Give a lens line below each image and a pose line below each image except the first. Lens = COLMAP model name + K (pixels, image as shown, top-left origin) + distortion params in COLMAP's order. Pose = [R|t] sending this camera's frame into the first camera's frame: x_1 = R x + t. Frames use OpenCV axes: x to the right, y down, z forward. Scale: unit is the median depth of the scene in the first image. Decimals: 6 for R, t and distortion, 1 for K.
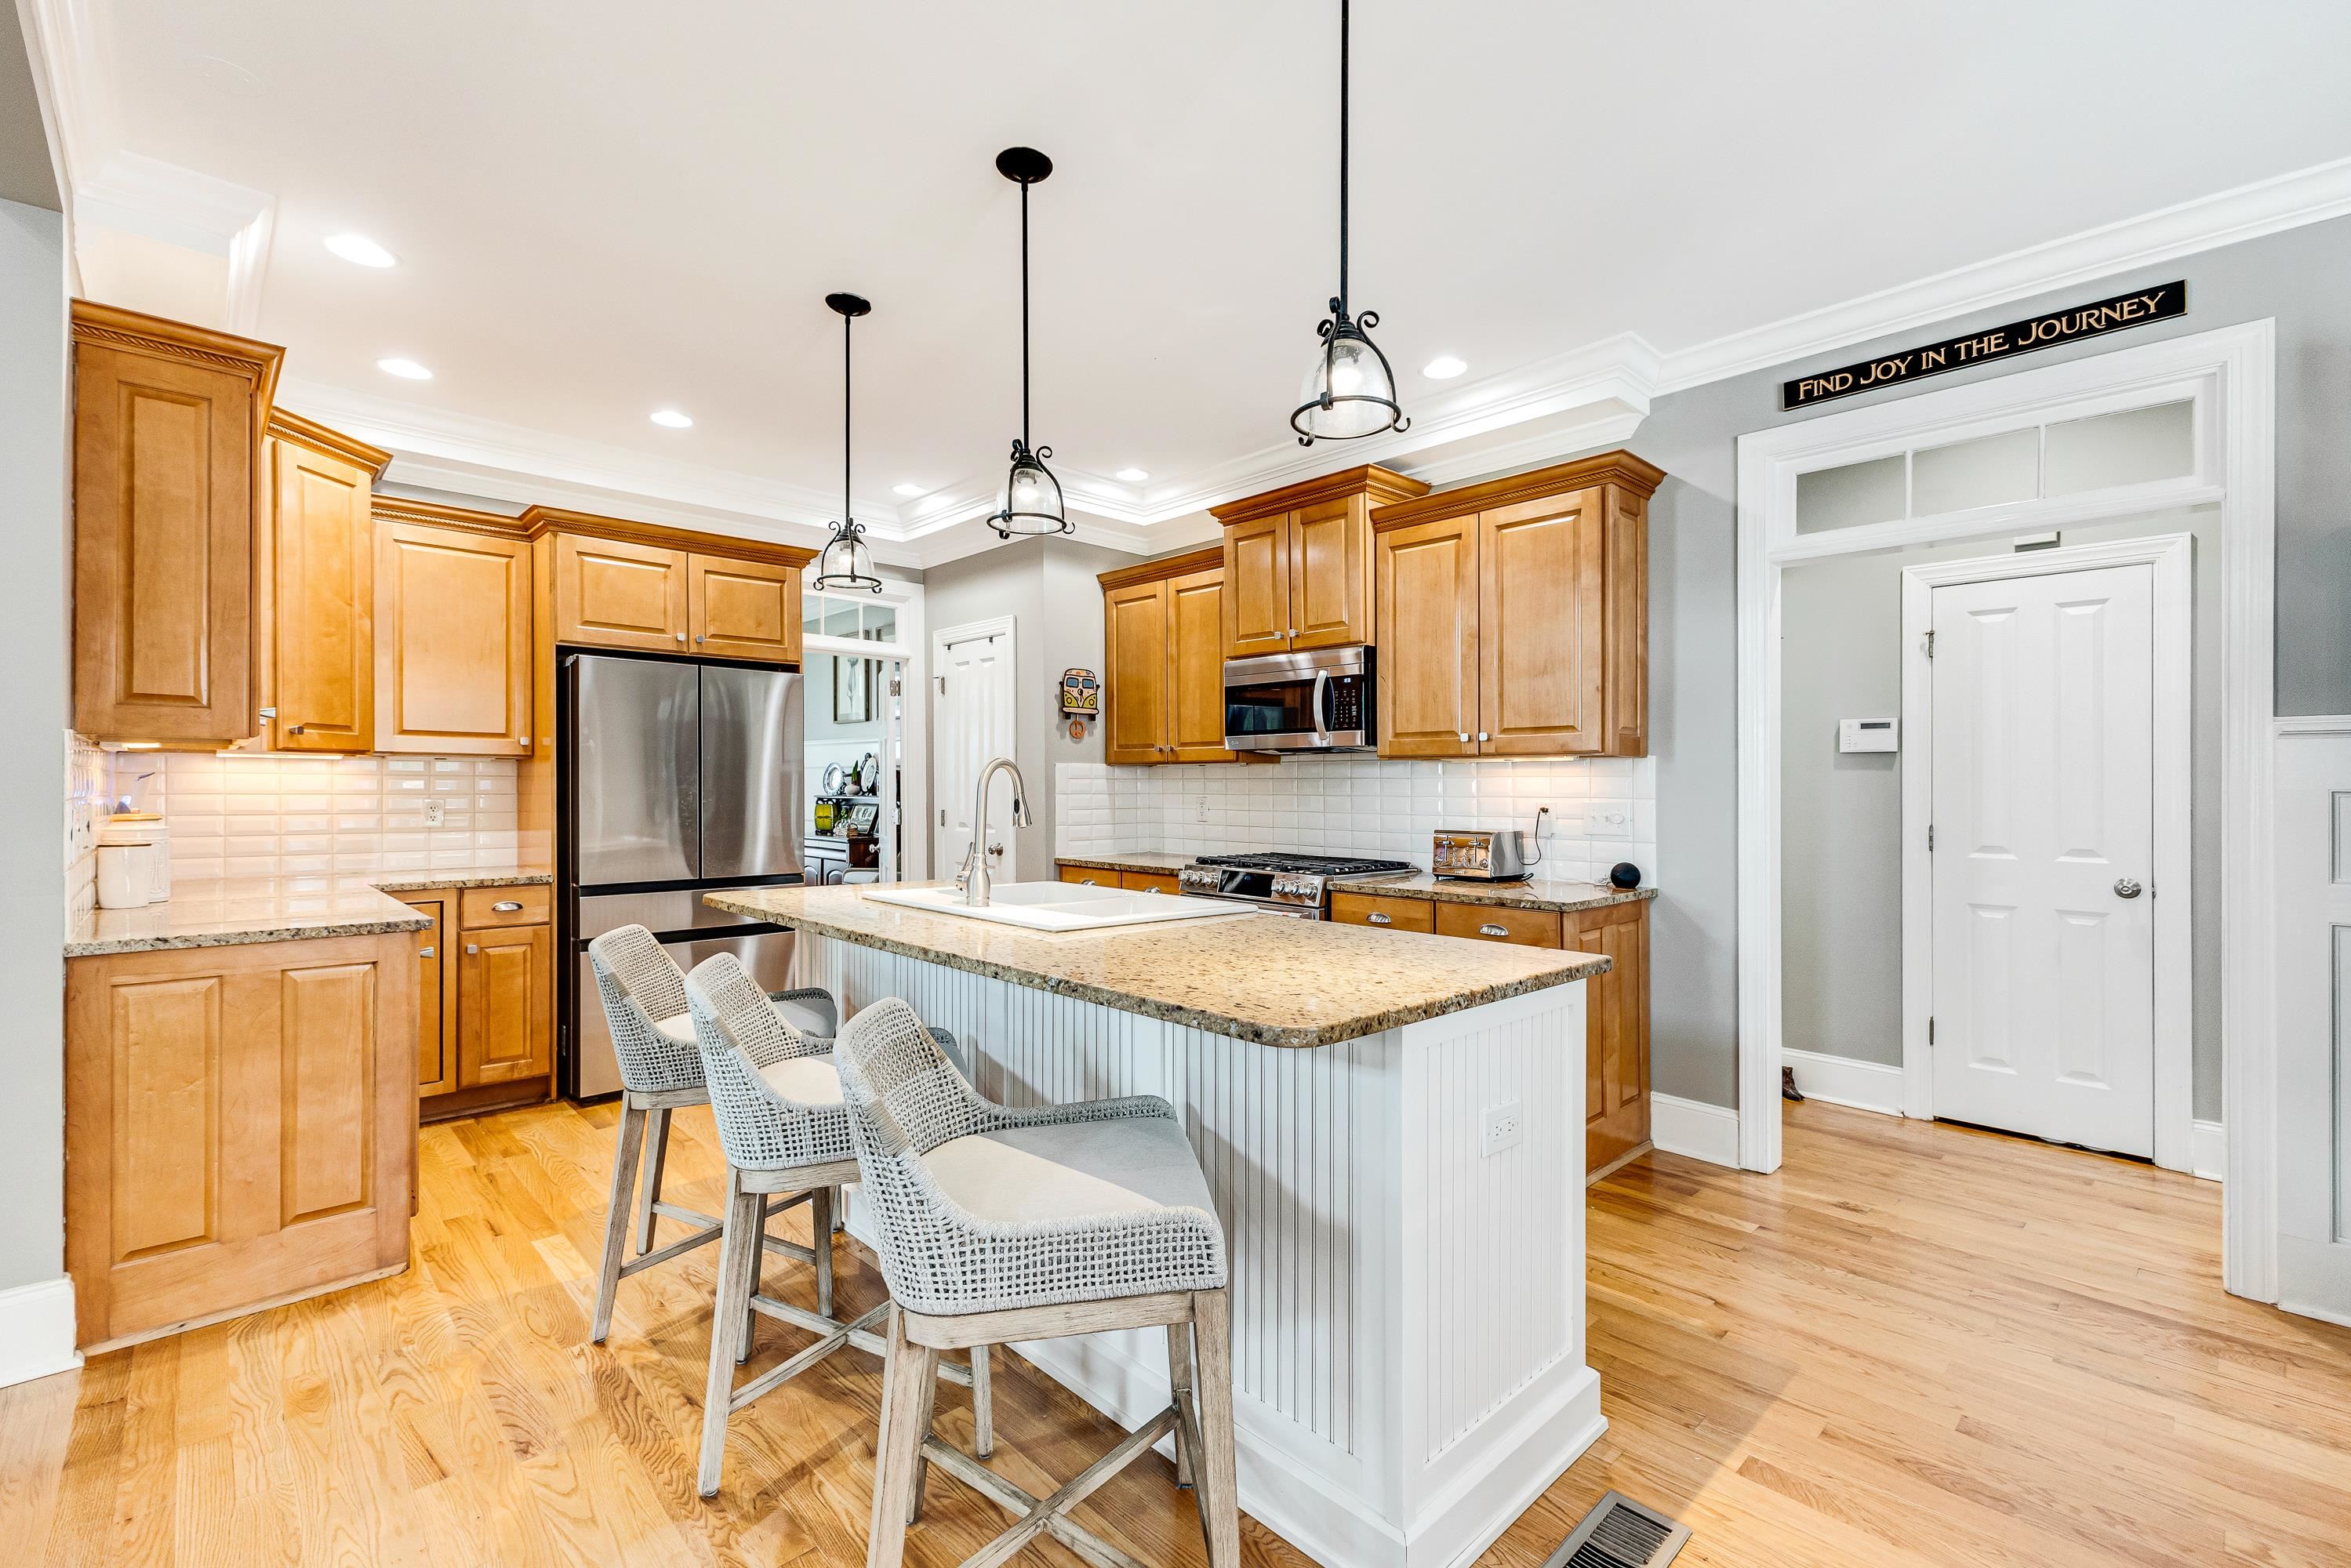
lens RADIAL K [[1023.9, 0, 1174.4], [0, 1023.9, 787.4], [0, 0, 1]] dist [-0.017549, 0.000013]
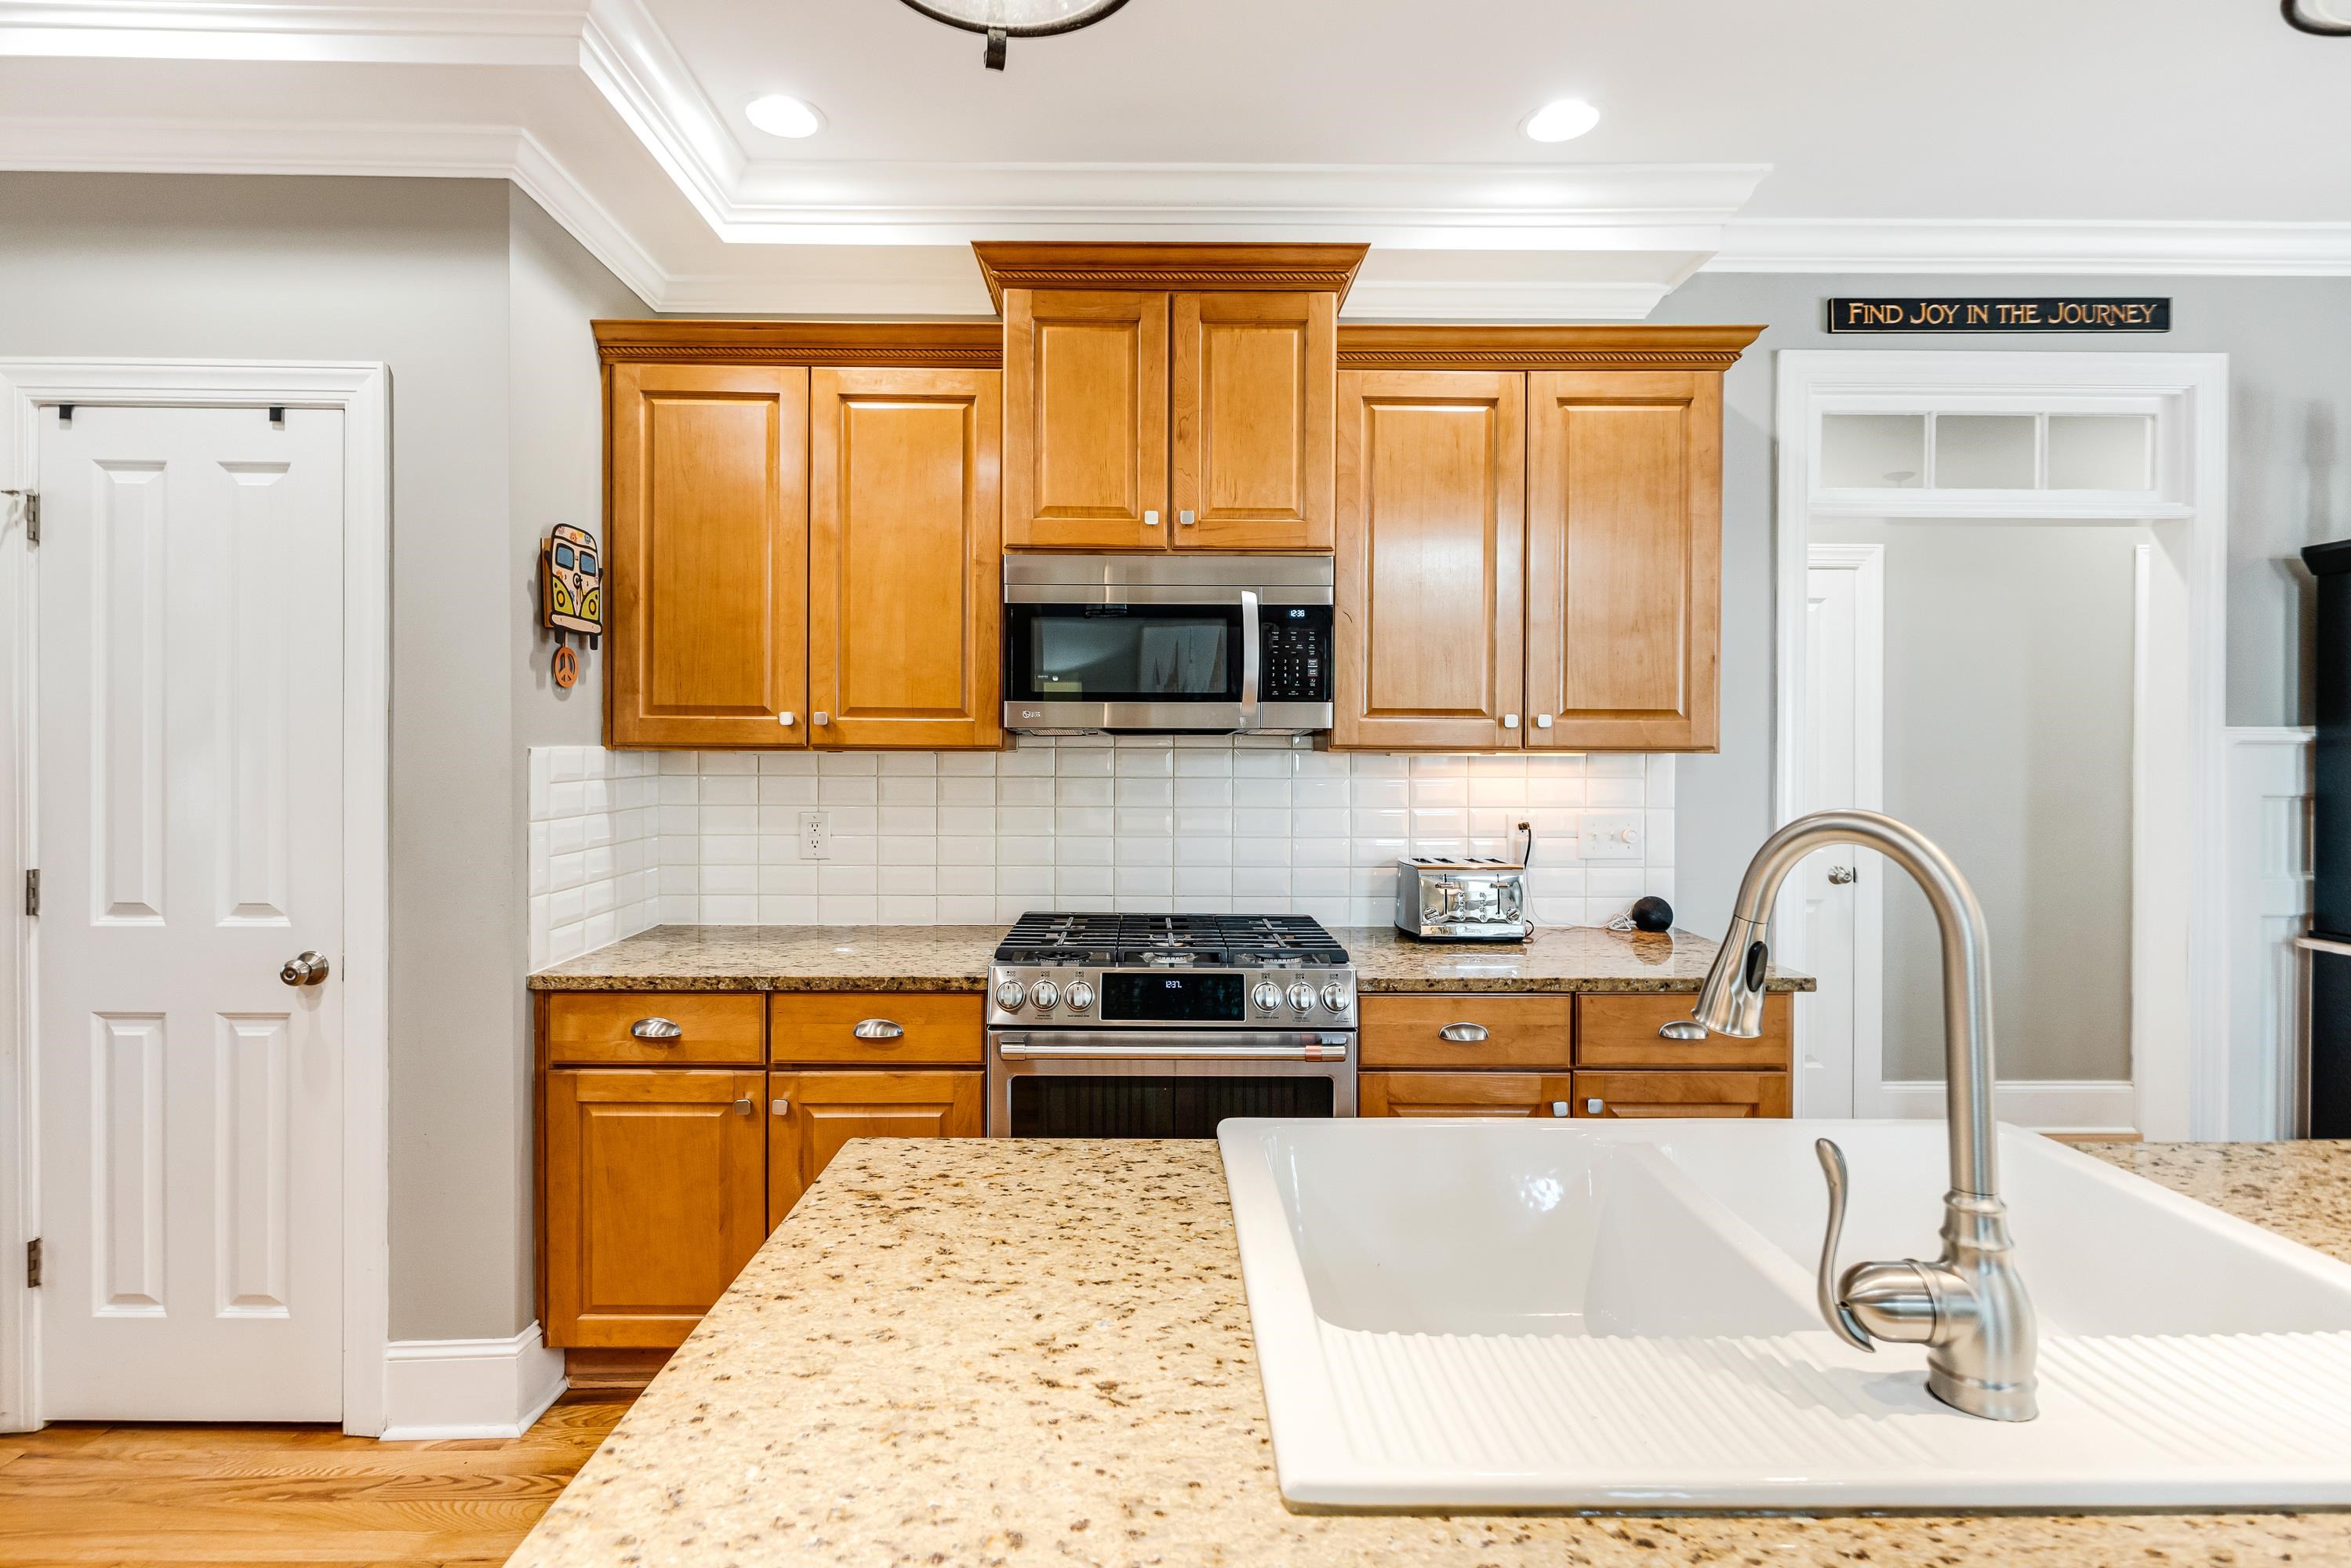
lens RADIAL K [[1131.9, 0, 1171.8], [0, 1131.9, 745.9], [0, 0, 1]] dist [0.003981, 0.000006]
pose [[0.674496, -0.002589, 0.738274, -0.350582], [-0.001535, 0.999987, 0.004909, -0.033841], [-0.738277, -0.004444, 0.674483, 0.627699]]
